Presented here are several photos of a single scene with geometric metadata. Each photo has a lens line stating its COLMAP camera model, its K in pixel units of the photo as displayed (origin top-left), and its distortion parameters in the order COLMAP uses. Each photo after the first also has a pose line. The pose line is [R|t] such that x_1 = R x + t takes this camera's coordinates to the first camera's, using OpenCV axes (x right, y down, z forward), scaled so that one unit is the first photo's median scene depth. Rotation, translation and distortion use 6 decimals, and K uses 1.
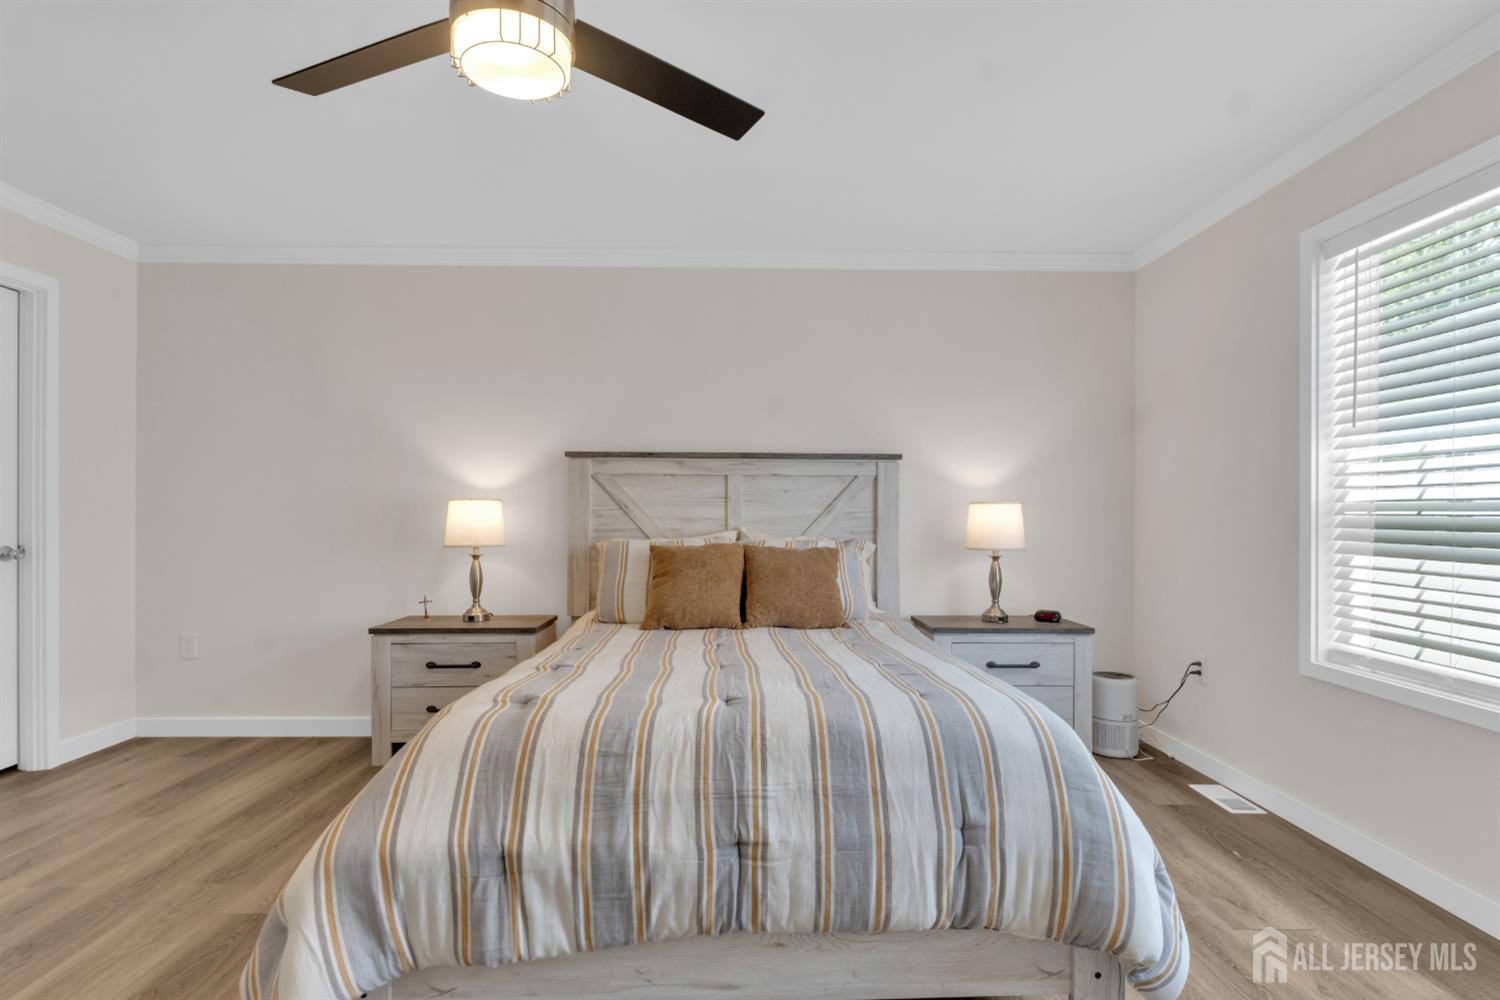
lens RADIAL K [[758.0, 0, 743.9], [0, 758.0, 505.5], [0, 0, 1]] dist [-0.000669, -0.000024]
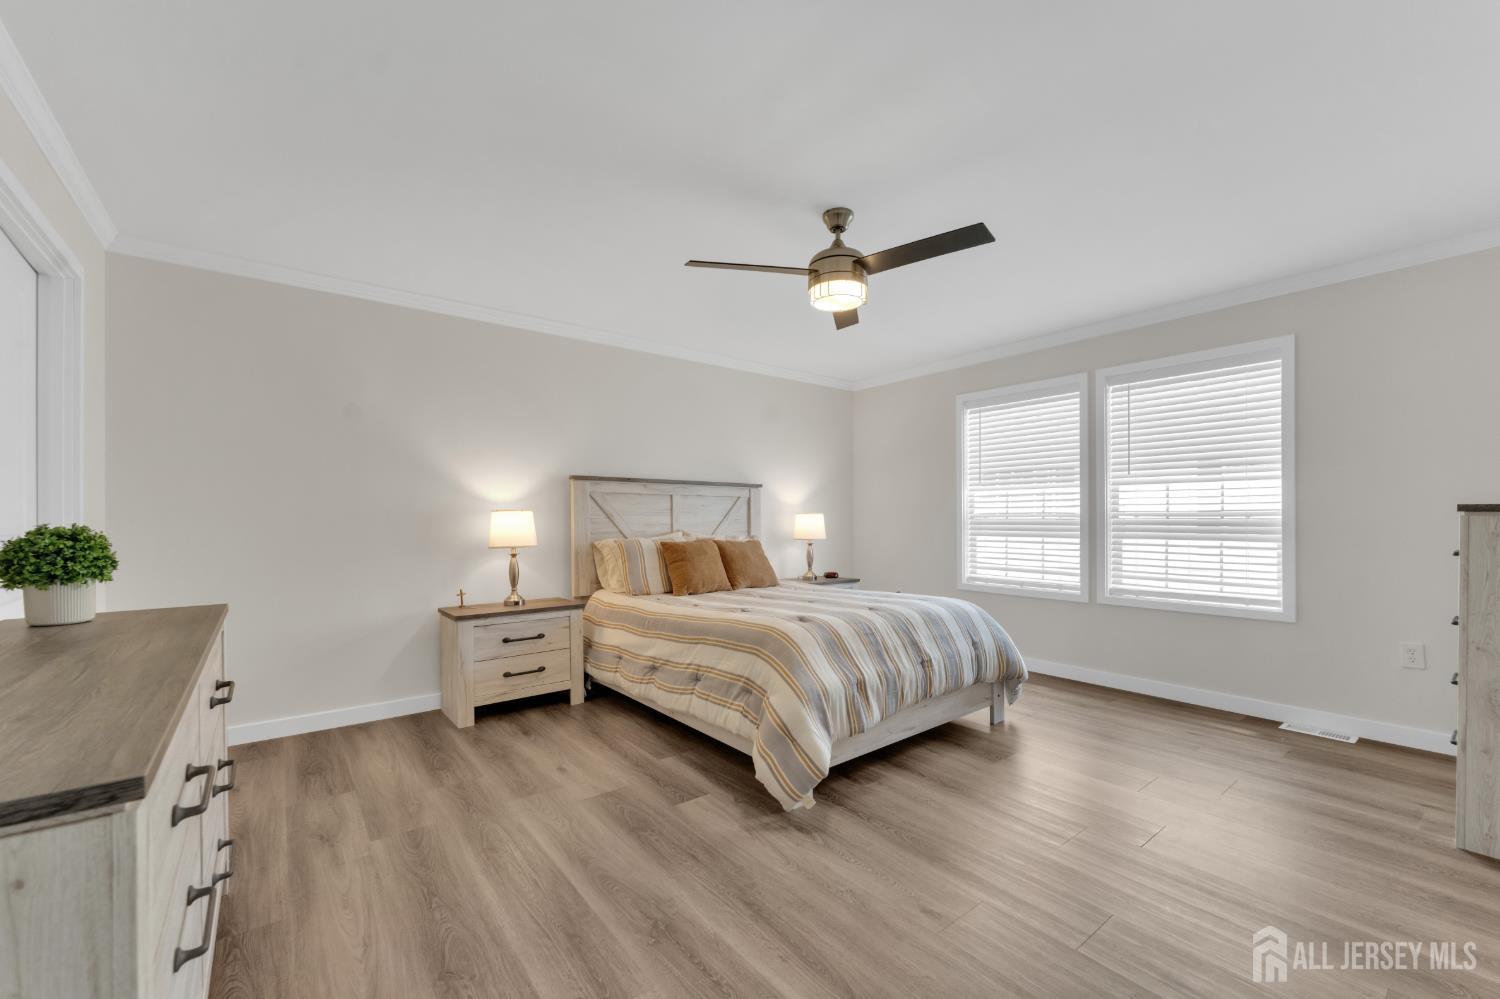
lens RADIAL K [[632.5, 0, 747.0], [0, 632.5, 514.1], [0, 0, 1]] dist [-0.003361, 0.000371]
pose [[0.785388, 0.001280, 0.619002, -0.720372], [-0.000384, 0.999999, -0.001581, 0.000069], [-0.619003, 0.001004, 0.785388, -0.080214]]
